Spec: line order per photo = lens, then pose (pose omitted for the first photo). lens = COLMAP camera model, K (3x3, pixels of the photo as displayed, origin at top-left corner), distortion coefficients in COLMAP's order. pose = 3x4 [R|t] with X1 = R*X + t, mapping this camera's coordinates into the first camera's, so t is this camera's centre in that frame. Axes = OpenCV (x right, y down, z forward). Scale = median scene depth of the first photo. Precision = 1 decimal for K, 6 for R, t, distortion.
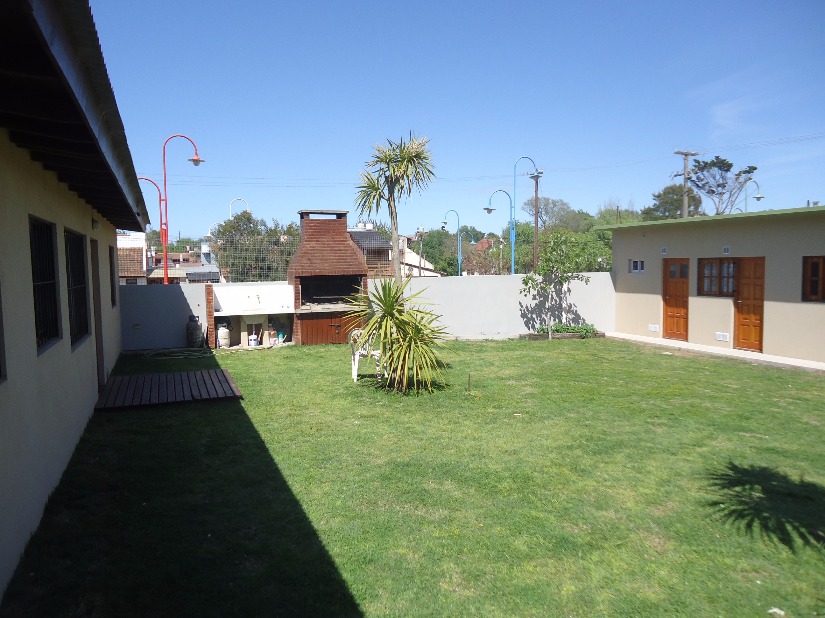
lens RADIAL K [[605.6, 0, 404.7], [0, 605.6, 300.7], [0, 0, 1]] dist [-0.007819, -0.004950]
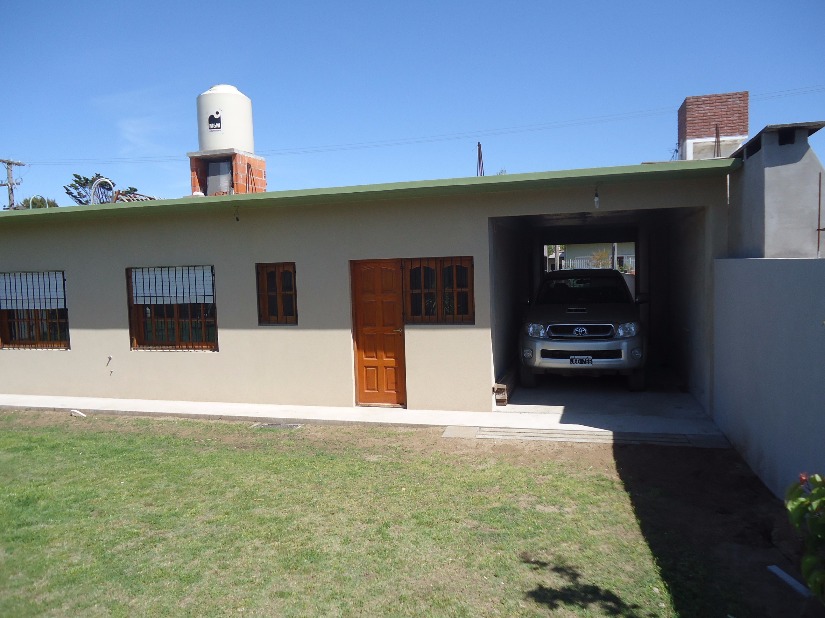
lens RADIAL K [[605.6, 0, 418.7], [0, 605.6, 307.5], [0, 0, 1]] dist [-0.007819, -0.004950]
pose [[0.574925, -0.053930, 0.816427, 0.023148], [0.069888, 0.997416, 0.016671, -0.031554], [-0.815216, 0.047474, 0.577208, 0.628288]]
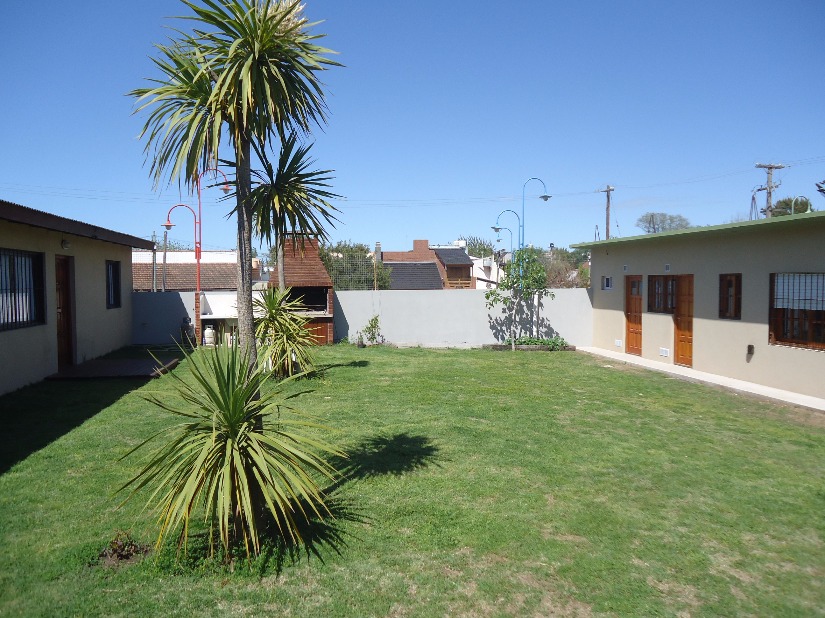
lens RADIAL K [[605.6, 0, 413.9], [0, 605.6, 315.8], [0, 0, 1]] dist [-0.007819, -0.004950]
pose [[0.976919, 0.023636, -0.212299, 0.287965], [-0.024324, 0.999704, -0.000633, 0.007976], [0.212221, 0.005783, 0.977205, -0.084589]]
